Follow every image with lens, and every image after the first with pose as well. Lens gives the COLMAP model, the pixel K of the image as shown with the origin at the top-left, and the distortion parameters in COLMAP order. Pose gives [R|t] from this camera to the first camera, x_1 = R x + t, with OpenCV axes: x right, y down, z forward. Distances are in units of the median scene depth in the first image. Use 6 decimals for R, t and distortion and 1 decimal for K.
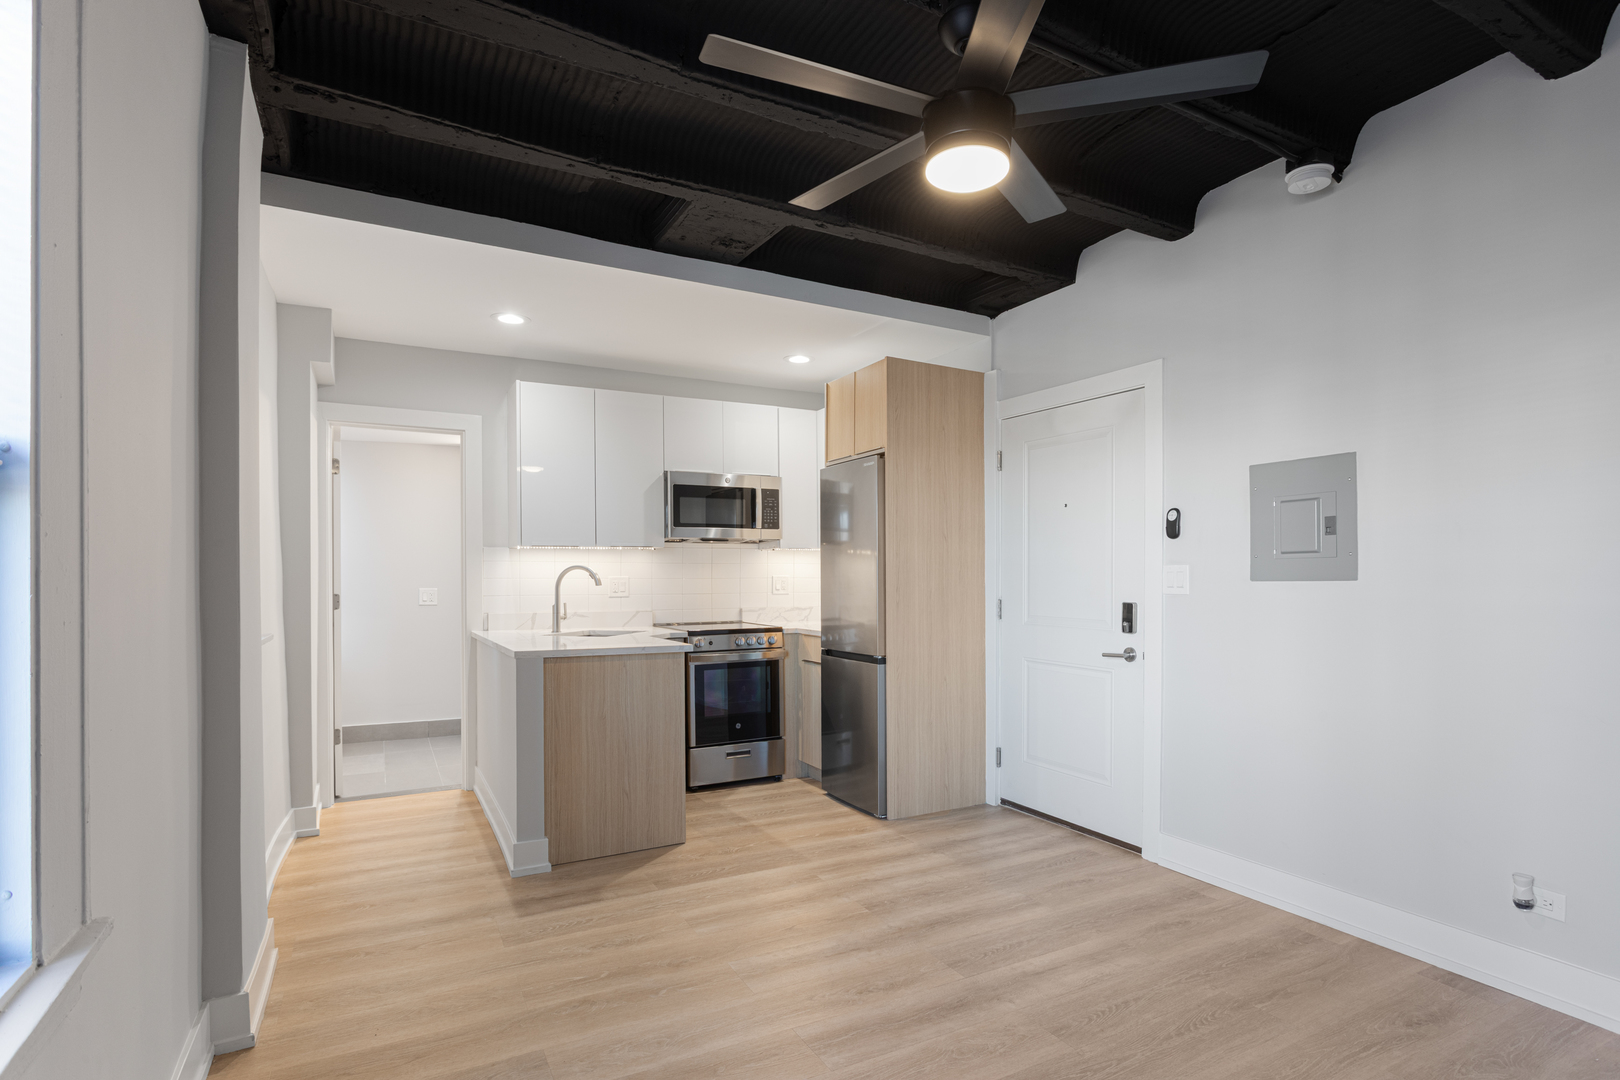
lens RADIAL K [[808.2, 0, 811.5], [0, 808.2, 576.3], [0, 0, 1]] dist [-0.000154, 0.000005]
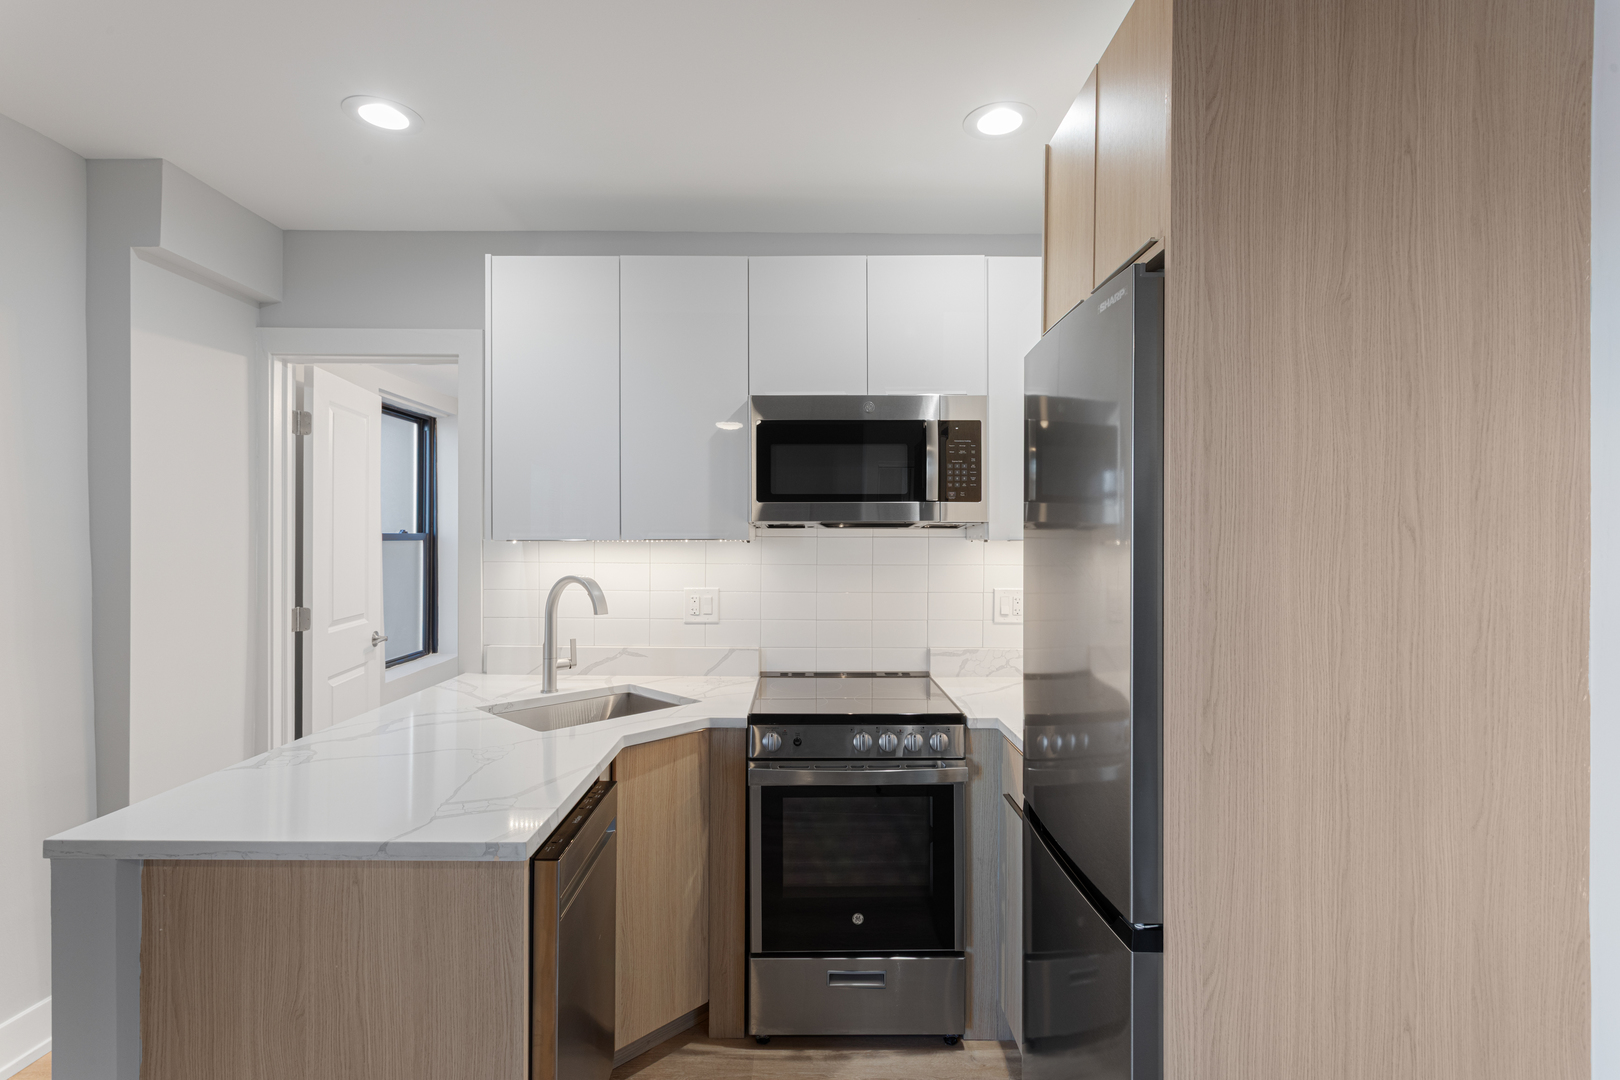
lens RADIAL K [[762.4, 0, 810.0], [0, 762.4, 540.0], [0, 0, 1]] dist [0.012800, 0.000086]
pose [[0.883544, 0.007094, -0.468295, 0.091674], [-0.006290, 0.999975, 0.003282, -0.038311], [0.468306, 0.000046, 0.883566, 0.575722]]
